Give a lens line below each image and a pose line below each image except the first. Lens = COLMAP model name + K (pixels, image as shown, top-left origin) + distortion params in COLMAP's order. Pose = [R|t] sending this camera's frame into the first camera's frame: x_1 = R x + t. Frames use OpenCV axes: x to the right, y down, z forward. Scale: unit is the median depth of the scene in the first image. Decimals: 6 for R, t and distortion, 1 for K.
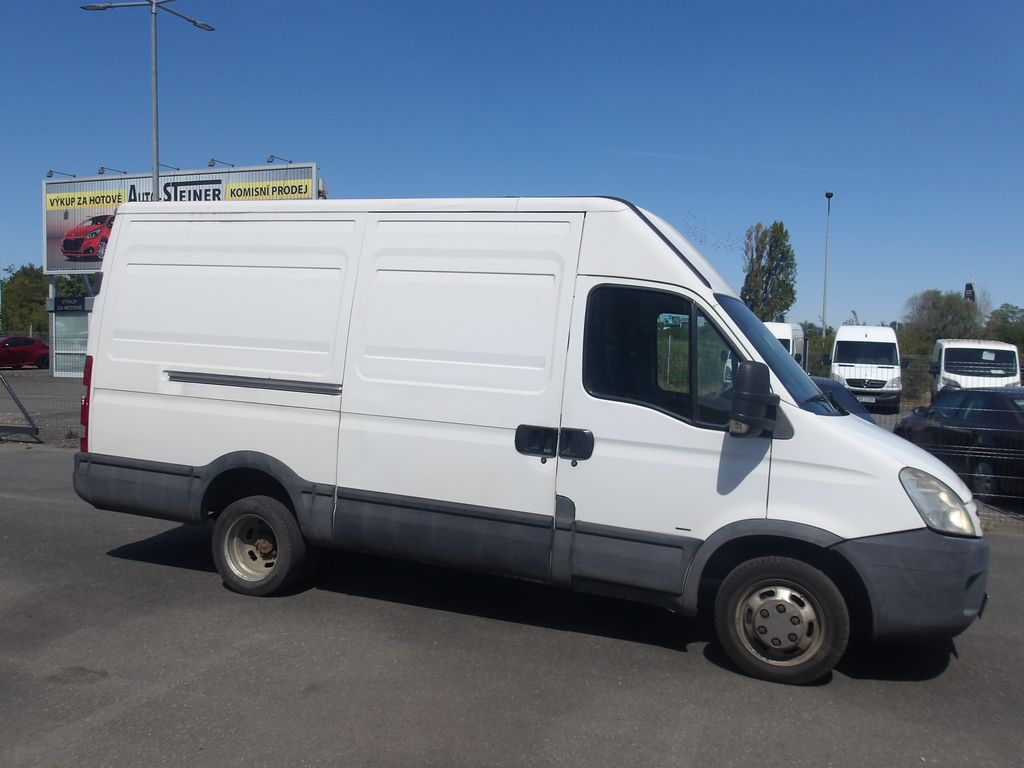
lens RADIAL K [[881.4, 0, 512.0], [0, 881.4, 384.0], [0, 0, 1]] dist [0.043017, -0.077663]
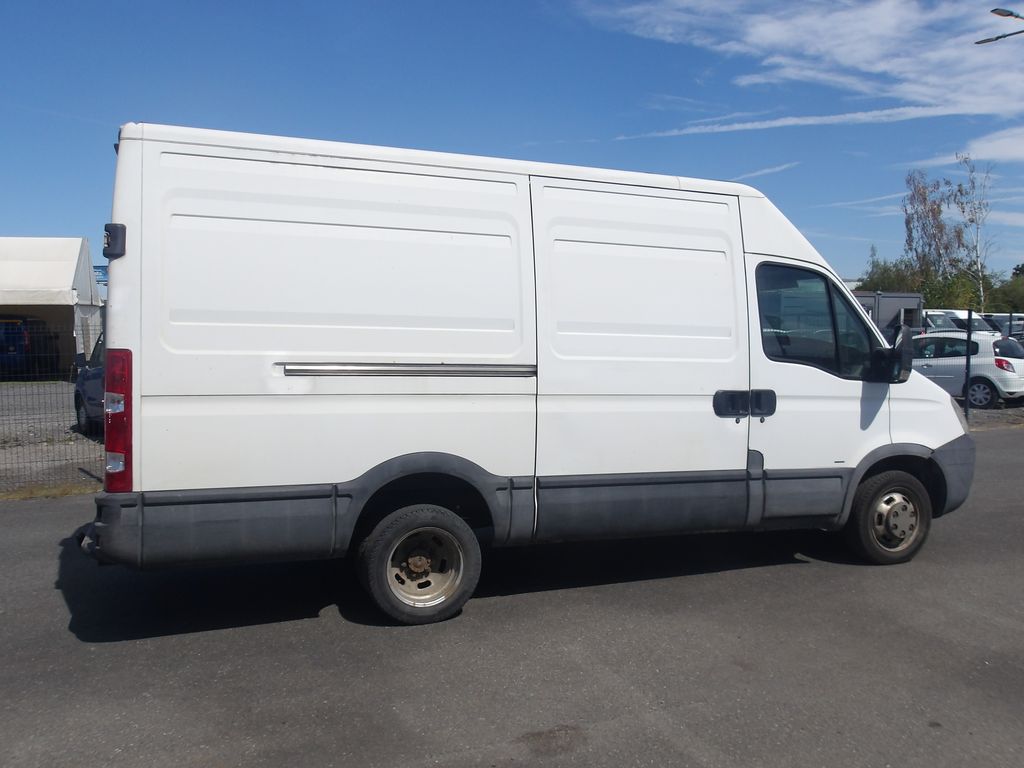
lens RADIAL K [[881.4, 0, 512.0], [0, 881.4, 384.0], [0, 0, 1]] dist [0.043017, -0.077663]
pose [[0.718841, -0.073889, 0.691237, -0.932553], [0.051404, 0.997263, 0.053145, -0.032659], [-0.693272, -0.002670, 0.720671, 0.398681]]
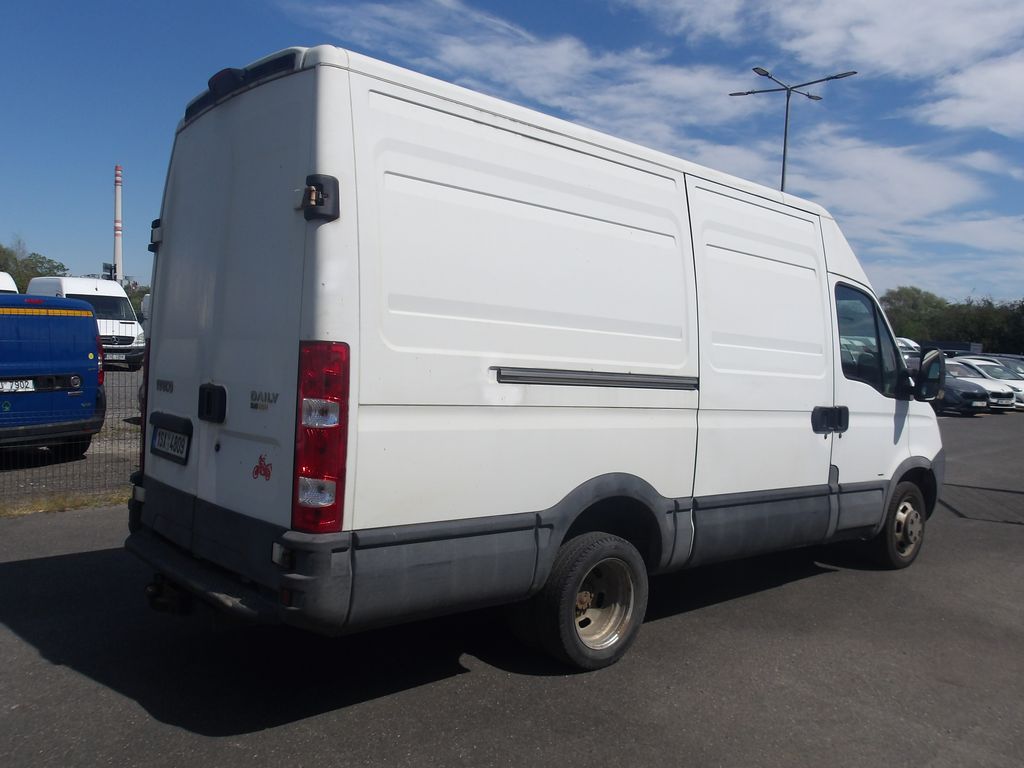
lens RADIAL K [[870.2, 0, 519.1], [0, 870.2, 379.8], [0, 0, 1]] dist [0.003628, -0.009779]
pose [[0.424130, -0.053630, 0.904012, -1.129686], [0.001410, 0.998283, 0.058561, -0.050589], [-0.905600, -0.023563, 0.423478, 0.888364]]
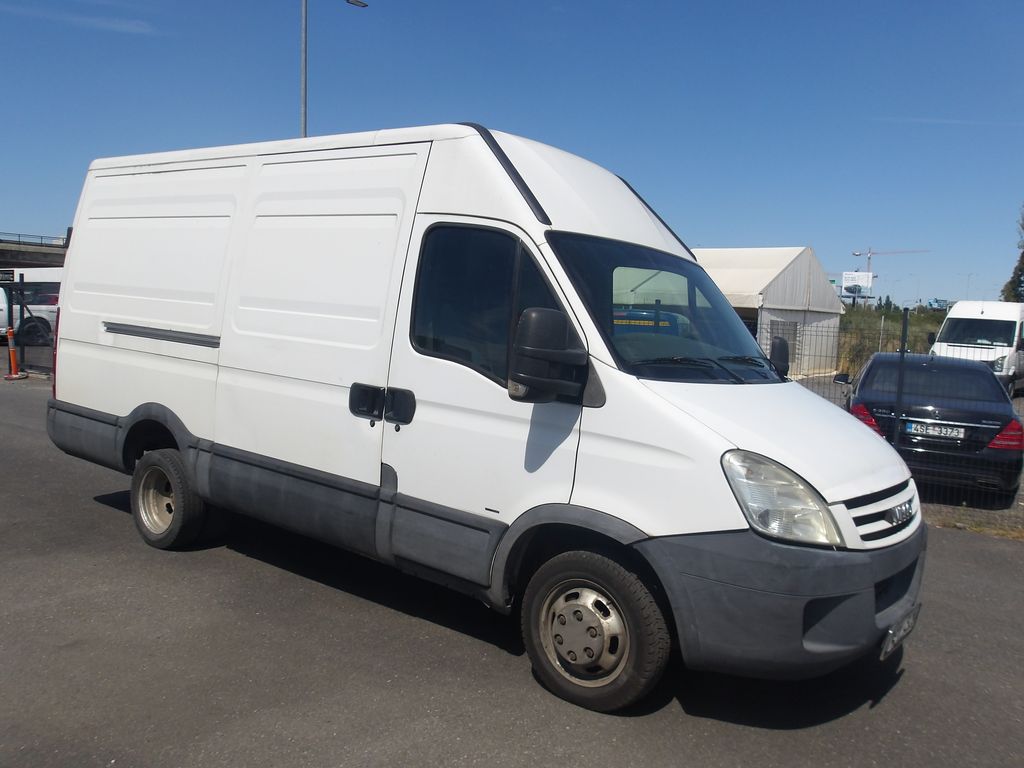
lens RADIAL K [[855.3, 0, 512.0], [0, 855.3, 384.0], [0, 0, 1]] dist [0.001559, -0.004204]
pose [[0.963614, 0.036460, -0.264799, 0.399217], [-0.031675, 0.999249, 0.022321, 0.023580], [0.265413, -0.013121, 0.964045, 0.208248]]
